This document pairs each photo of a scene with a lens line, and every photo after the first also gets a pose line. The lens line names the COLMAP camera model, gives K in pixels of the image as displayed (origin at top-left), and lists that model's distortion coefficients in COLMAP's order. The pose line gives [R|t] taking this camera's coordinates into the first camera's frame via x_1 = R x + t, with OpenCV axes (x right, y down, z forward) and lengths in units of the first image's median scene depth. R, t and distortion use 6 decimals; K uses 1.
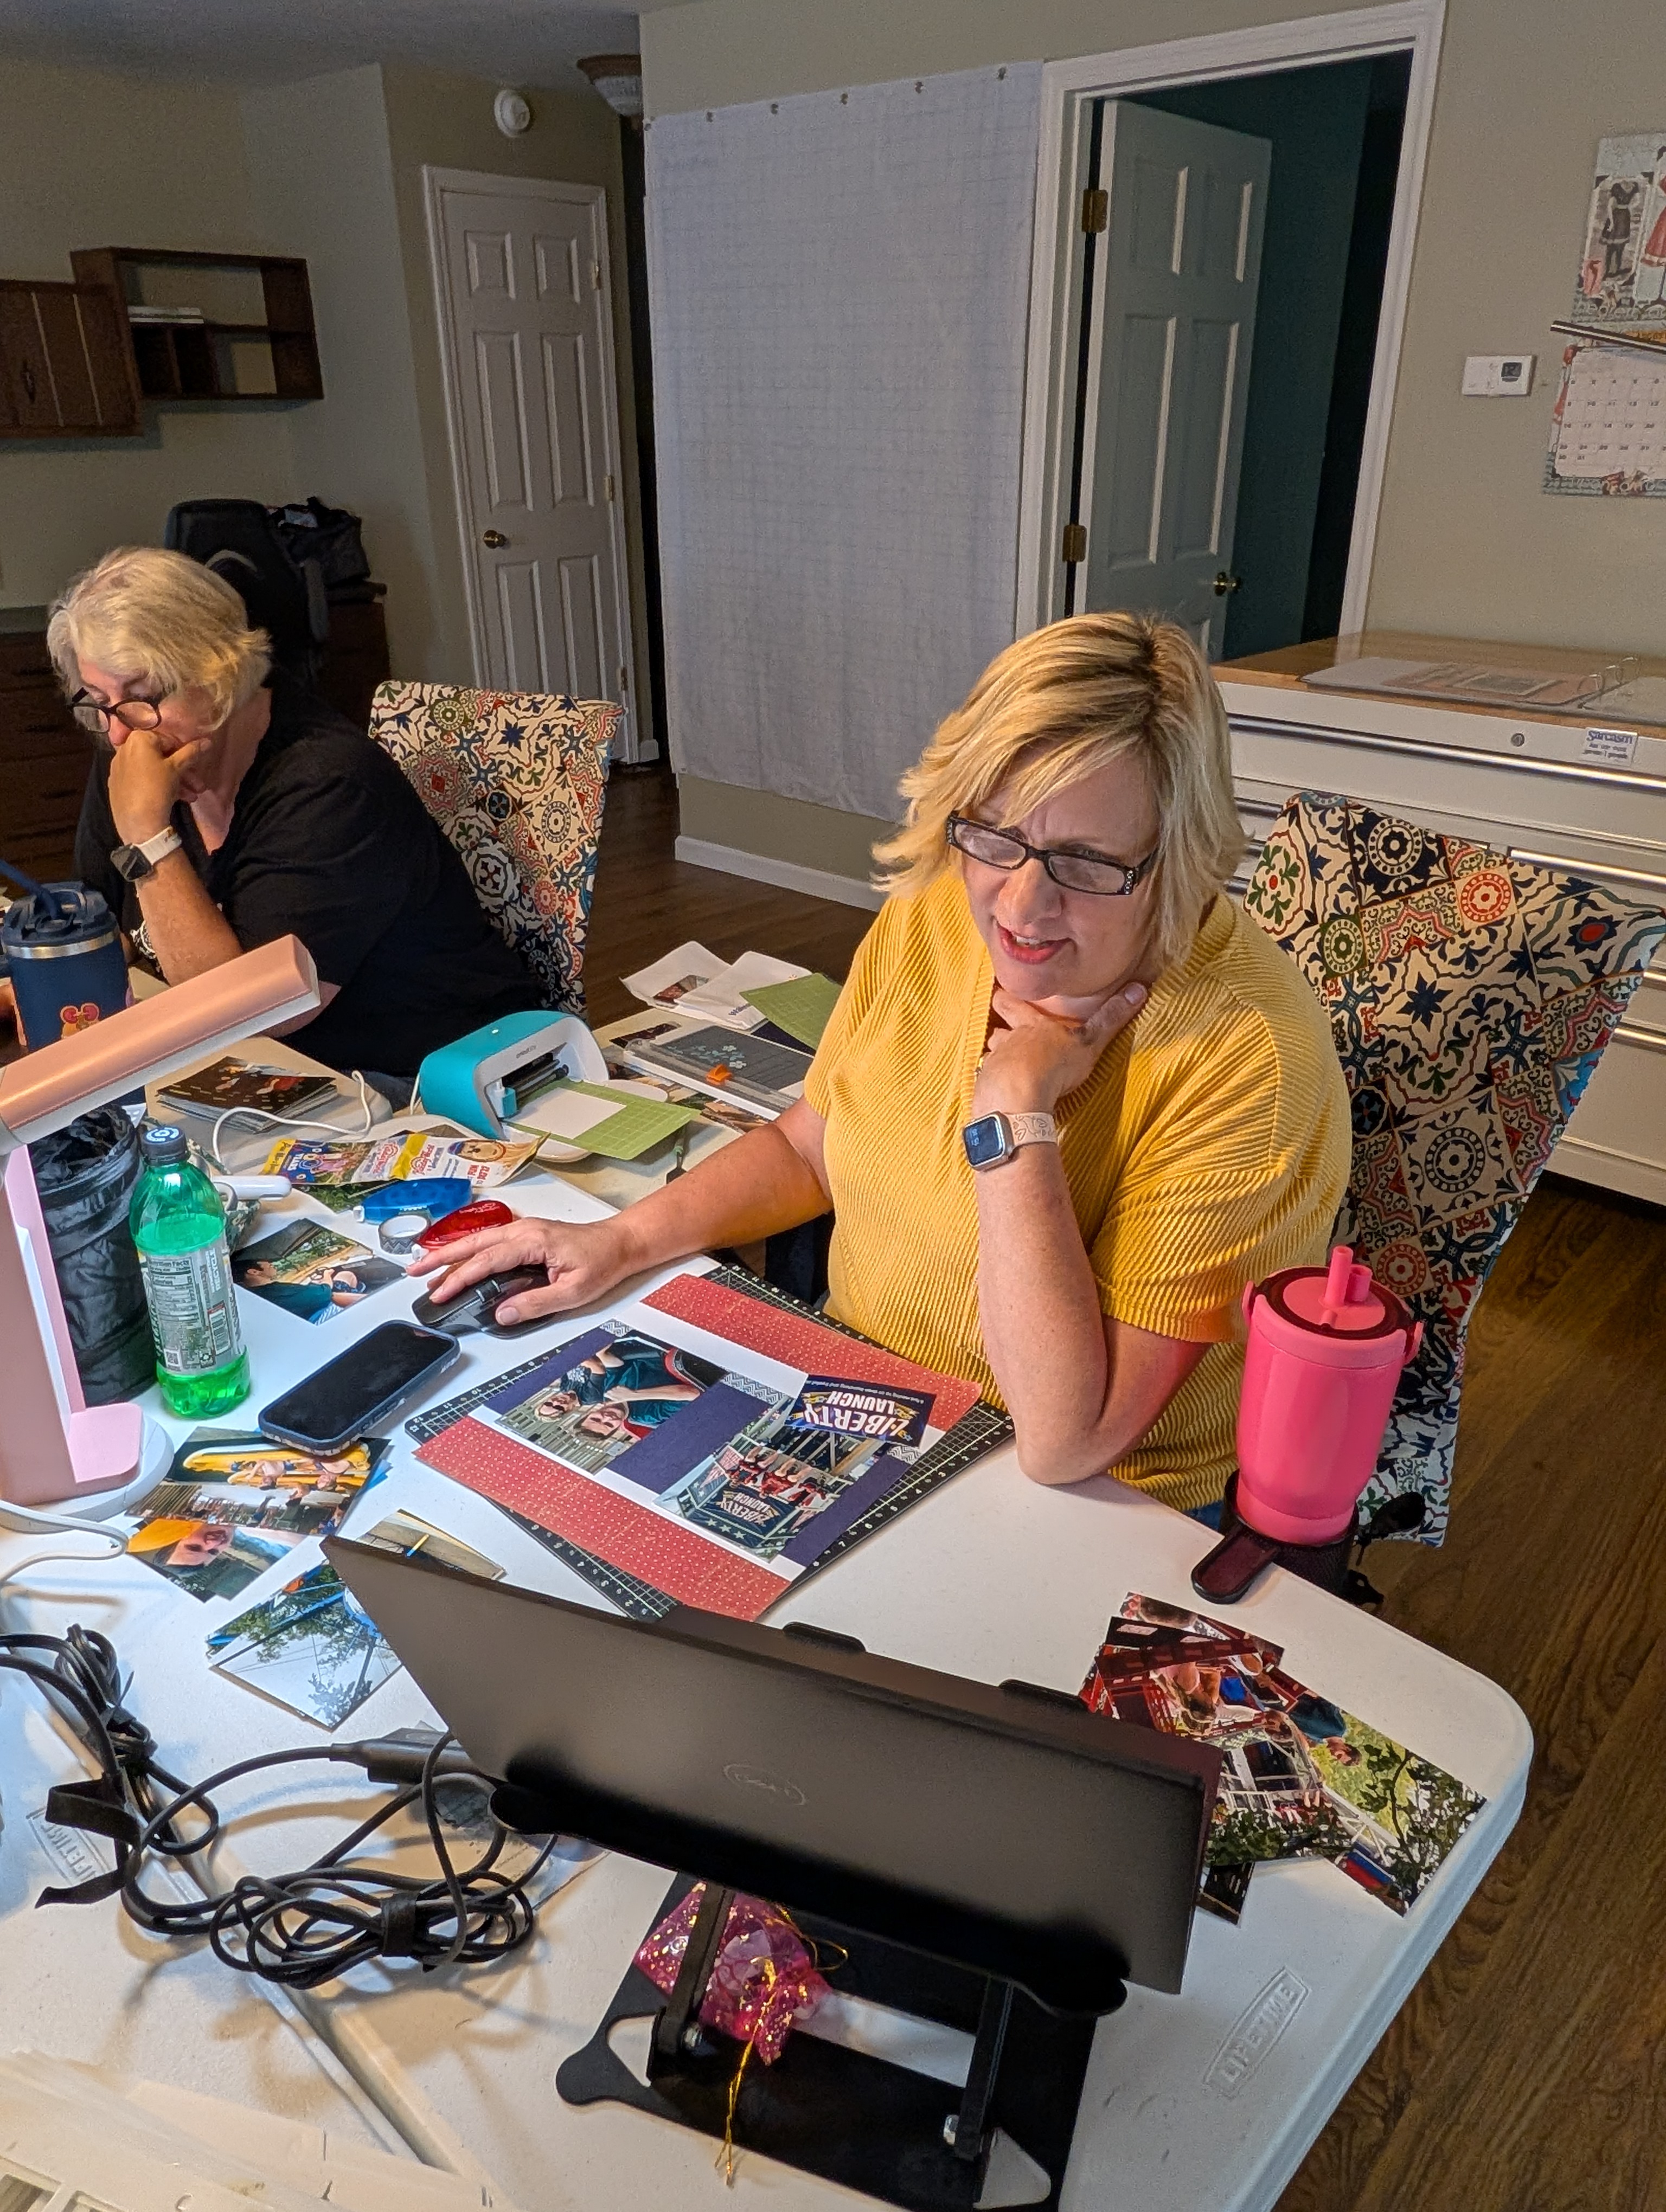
lens RADIAL K [[1506.4, 0, 834.0], [0, 1506.4, 1103.7], [0, 0, 1]] dist [-0.007682, -0.002288]
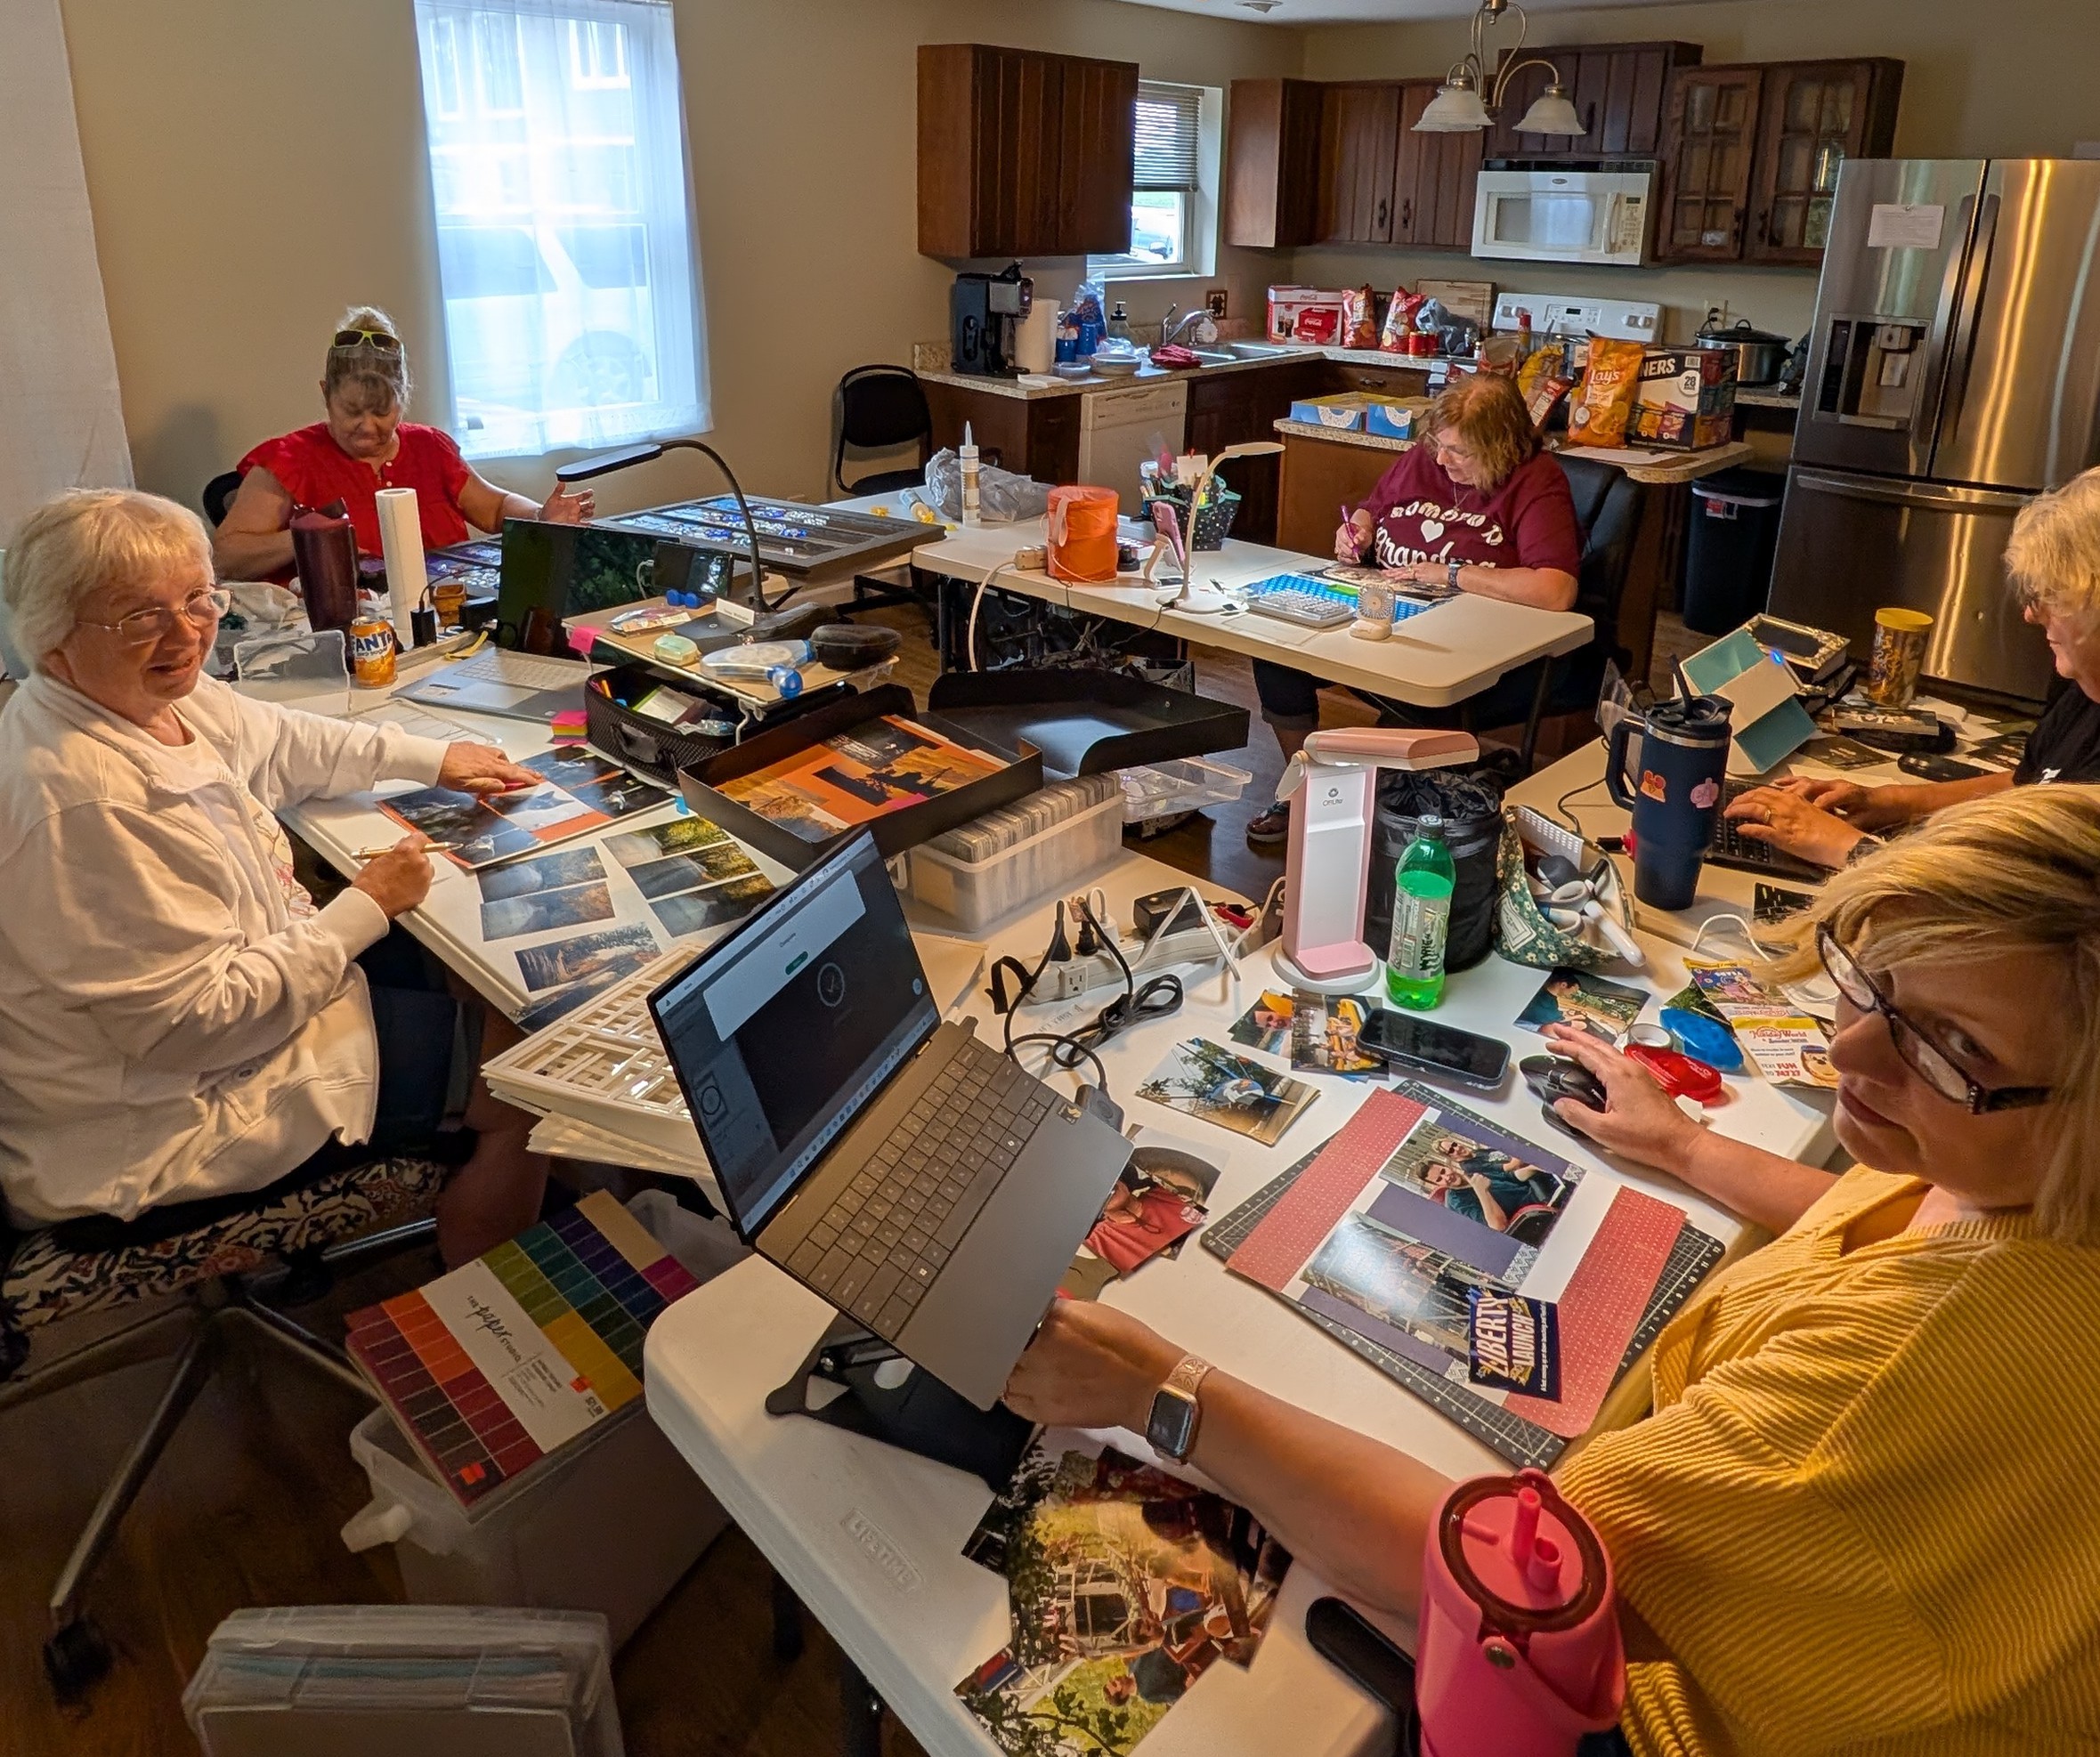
lens RADIAL K [[1778.1, 0, 1048.2], [0, 1778.1, 874.7], [0, 0, 1]] dist [-0.068933, -0.004344]
pose [[-0.158167, 0.357915, -0.920261, 1.222127], [-0.432854, 0.812536, 0.390414, -0.430604], [0.887480, 0.460090, 0.026408, 0.694489]]
